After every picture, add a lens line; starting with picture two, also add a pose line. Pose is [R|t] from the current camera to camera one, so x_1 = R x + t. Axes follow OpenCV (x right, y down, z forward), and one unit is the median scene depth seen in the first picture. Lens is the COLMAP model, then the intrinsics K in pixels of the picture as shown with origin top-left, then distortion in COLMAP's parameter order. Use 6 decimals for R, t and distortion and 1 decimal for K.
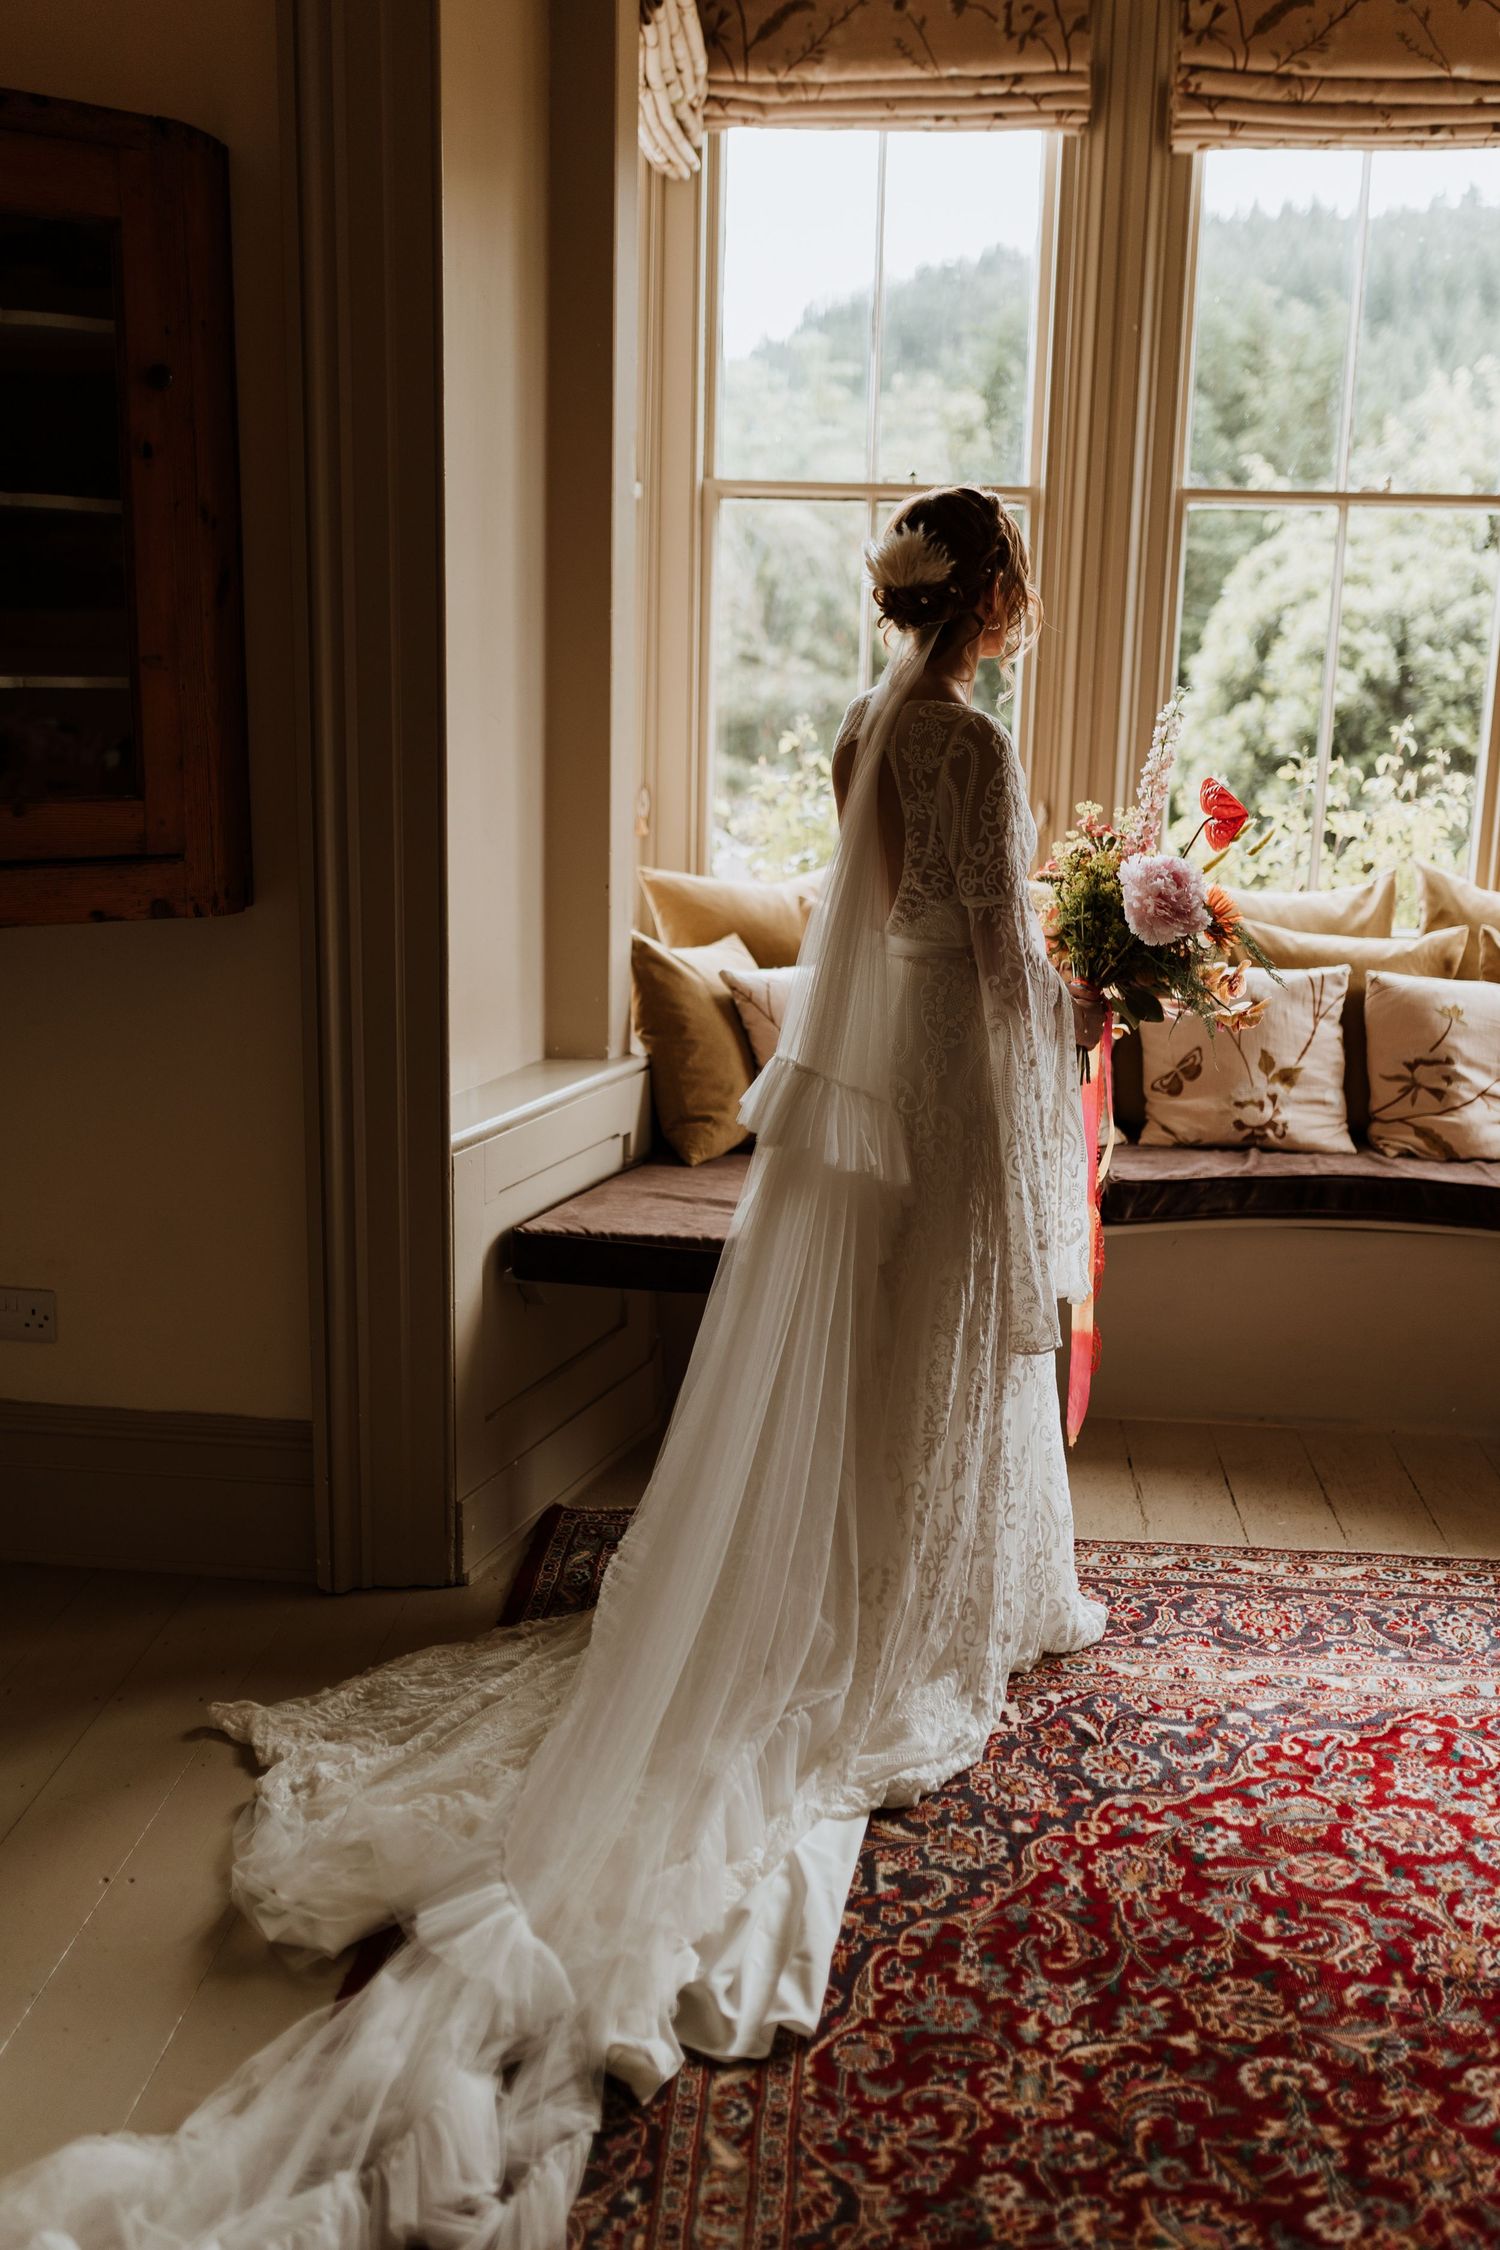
lens RADIAL K [[2197.5, 0, 751.3], [0, 2197.5, 1125.4], [0, 0, 1]] dist [-0.001738, 0.000000]
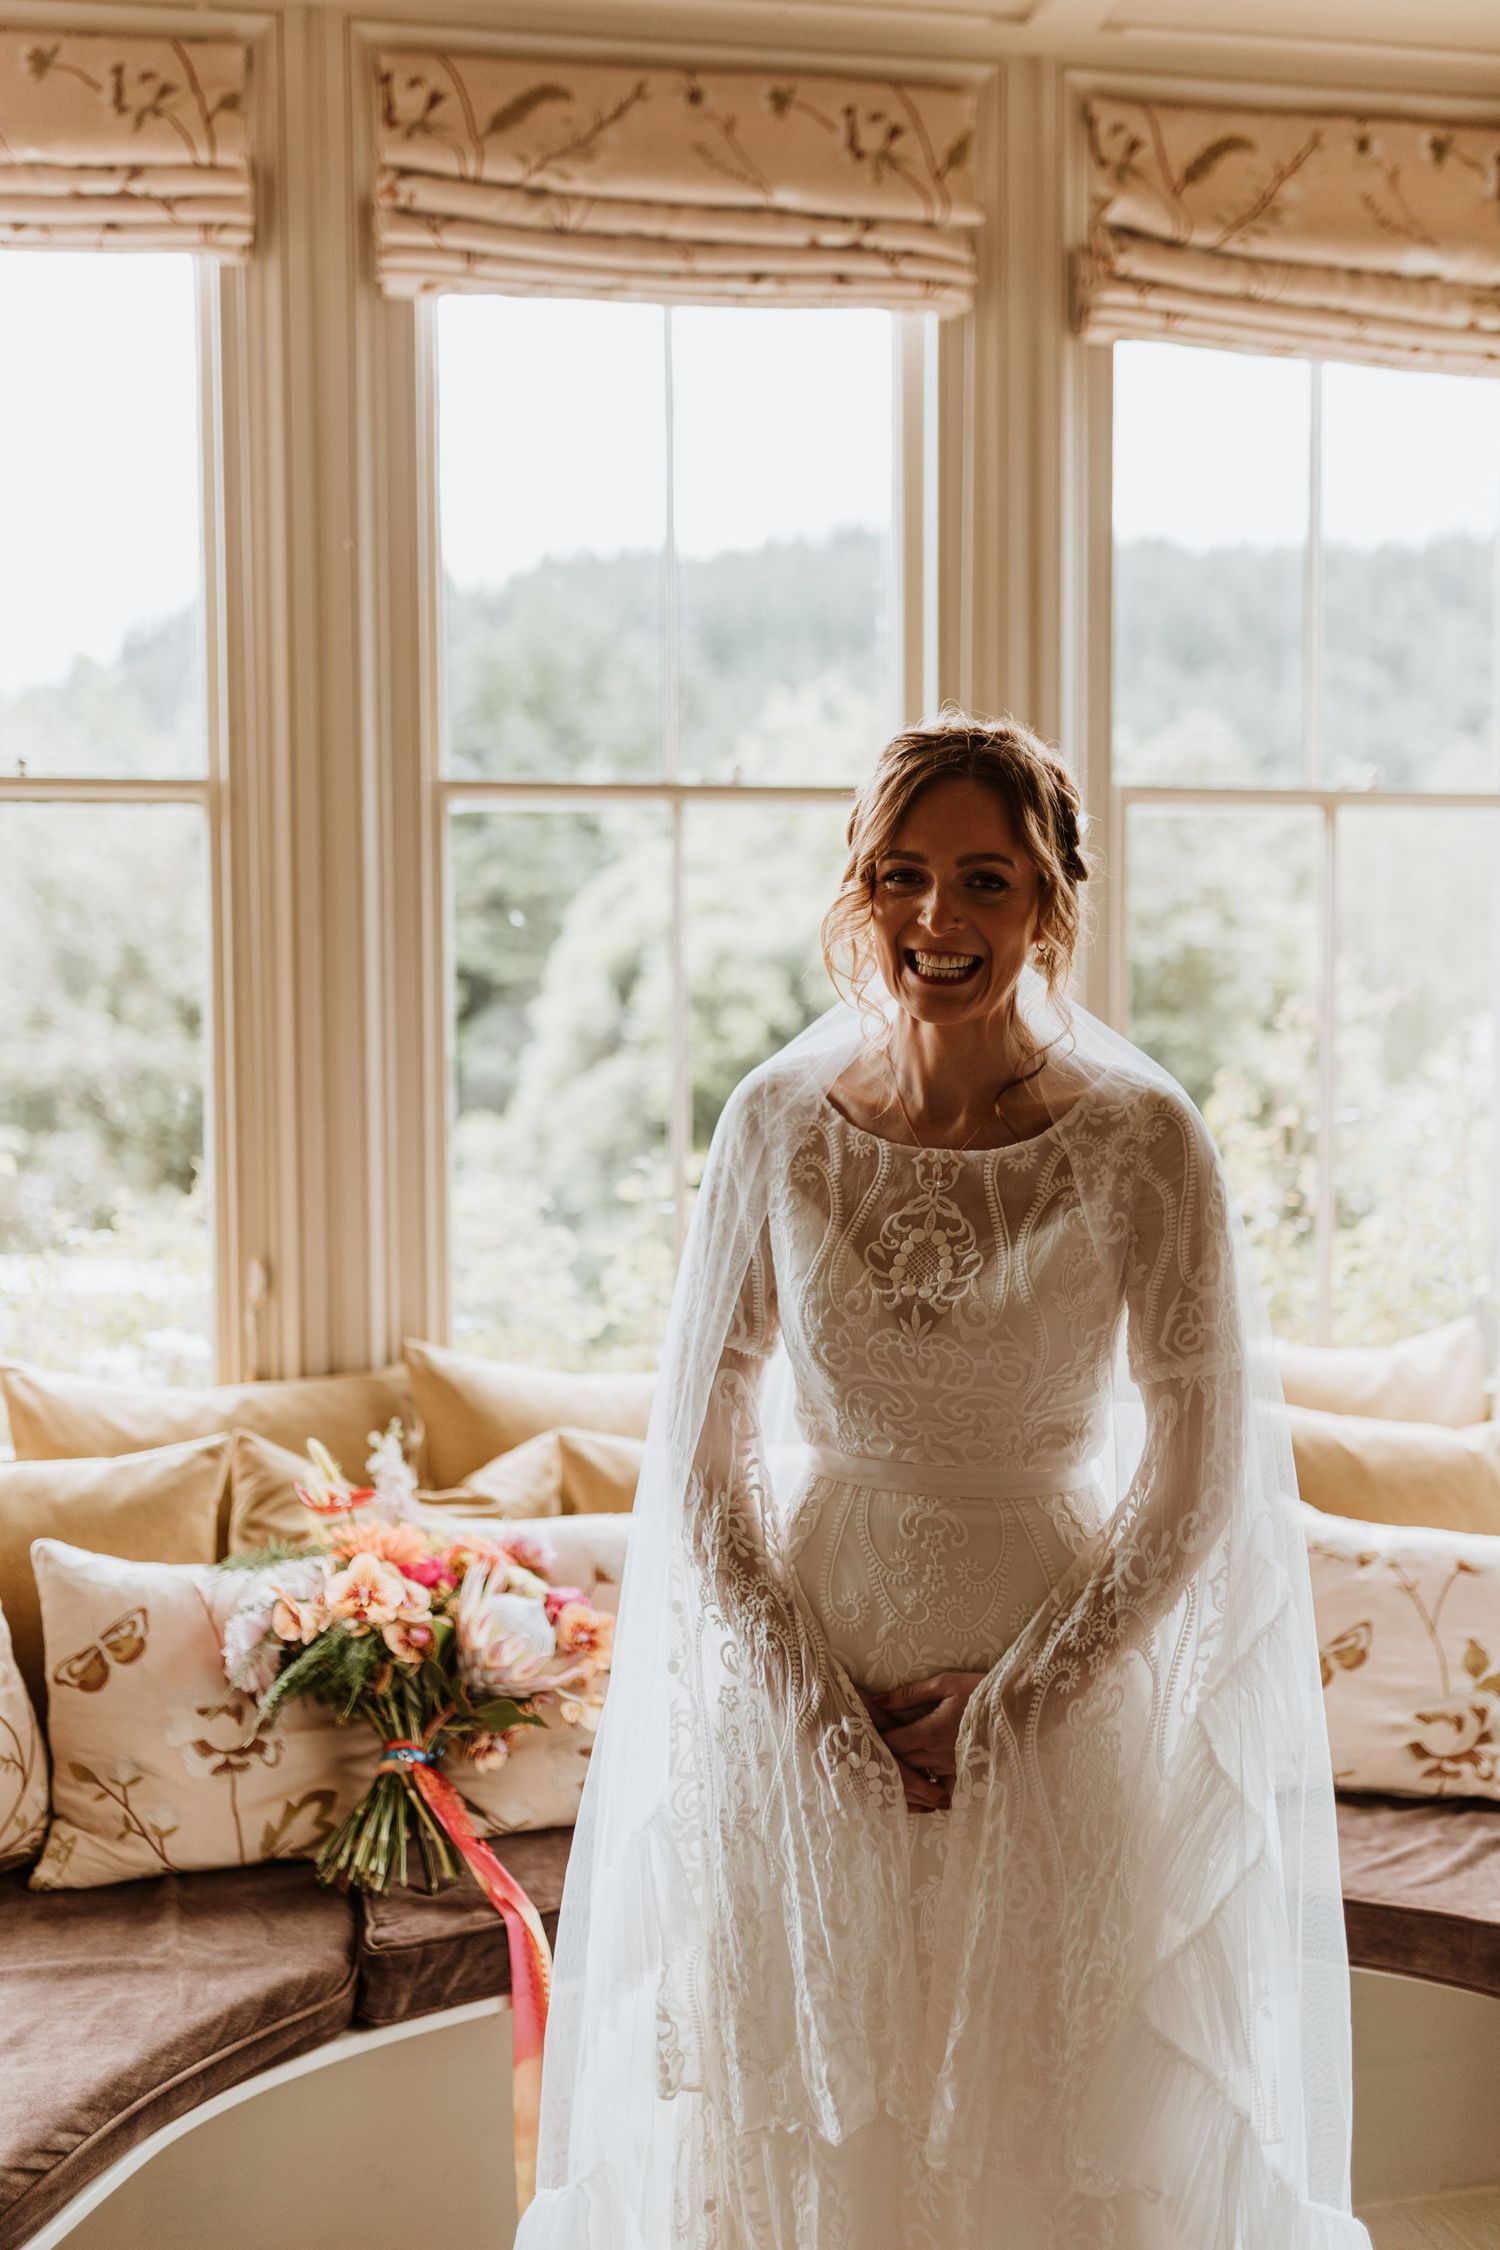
lens RADIAL K [[2197.5, 0, 750.0], [0, 2197.5, 1122.6], [0, 0, 1]] dist [-0.001738, 0.000000]
pose [[0.966469, -0.044616, 0.252876, 0.120058], [0.082290, 0.986666, -0.140423, -0.089294], [-0.243239, 0.156524, 0.957254, 0.372009]]
